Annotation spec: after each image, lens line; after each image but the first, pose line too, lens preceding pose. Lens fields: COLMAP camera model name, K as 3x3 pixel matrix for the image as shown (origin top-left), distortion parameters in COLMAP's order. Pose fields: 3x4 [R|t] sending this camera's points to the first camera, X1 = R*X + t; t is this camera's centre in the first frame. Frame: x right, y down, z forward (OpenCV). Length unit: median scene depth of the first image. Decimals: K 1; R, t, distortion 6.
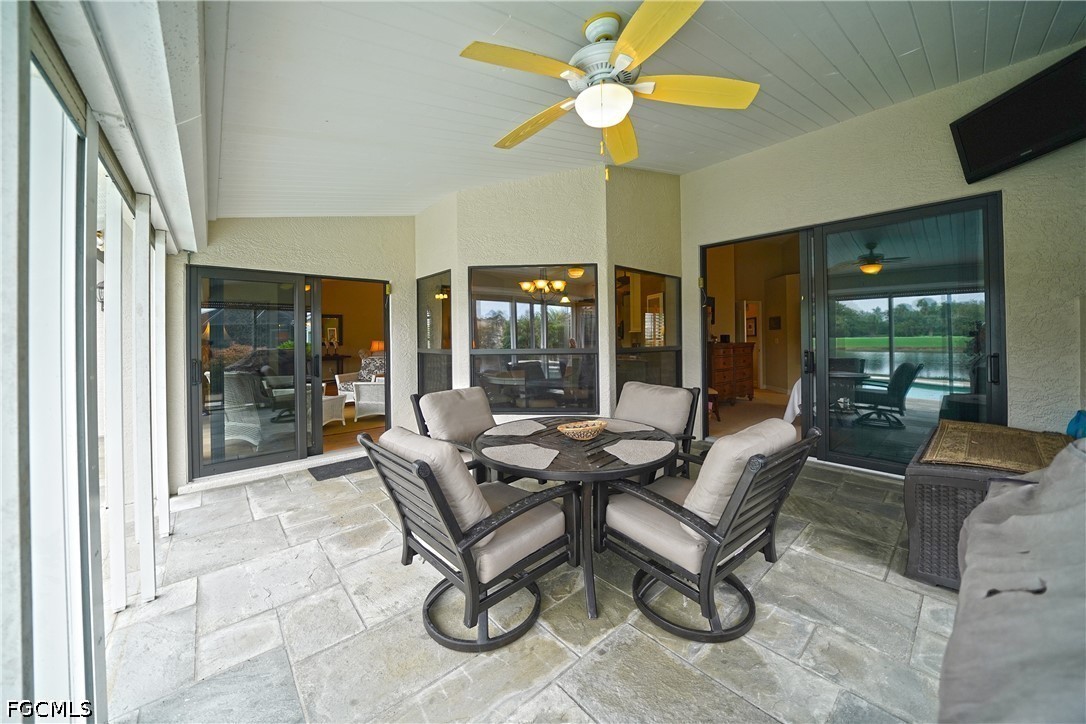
lens RADIAL K [[377.6, 0, 553.4], [0, 377.6, 338.1], [0, 0, 1]] dist [-0.024818, 0.002607]
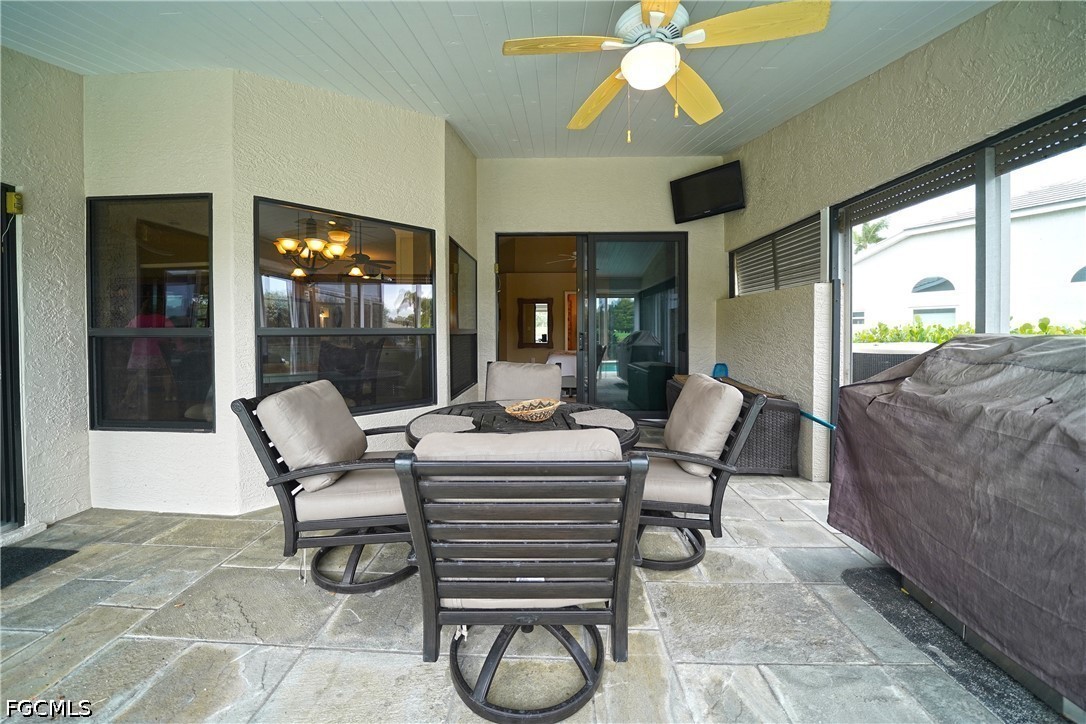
lens RADIAL K [[377.6, 0, 553.4], [0, 377.6, 338.1], [0, 0, 1]] dist [-0.024818, 0.002607]
pose [[0.704700, -0.008381, 0.709456, -0.346094], [-0.005477, 0.999836, 0.017251, 0.037065], [-0.709485, -0.016042, 0.704538, 0.227119]]
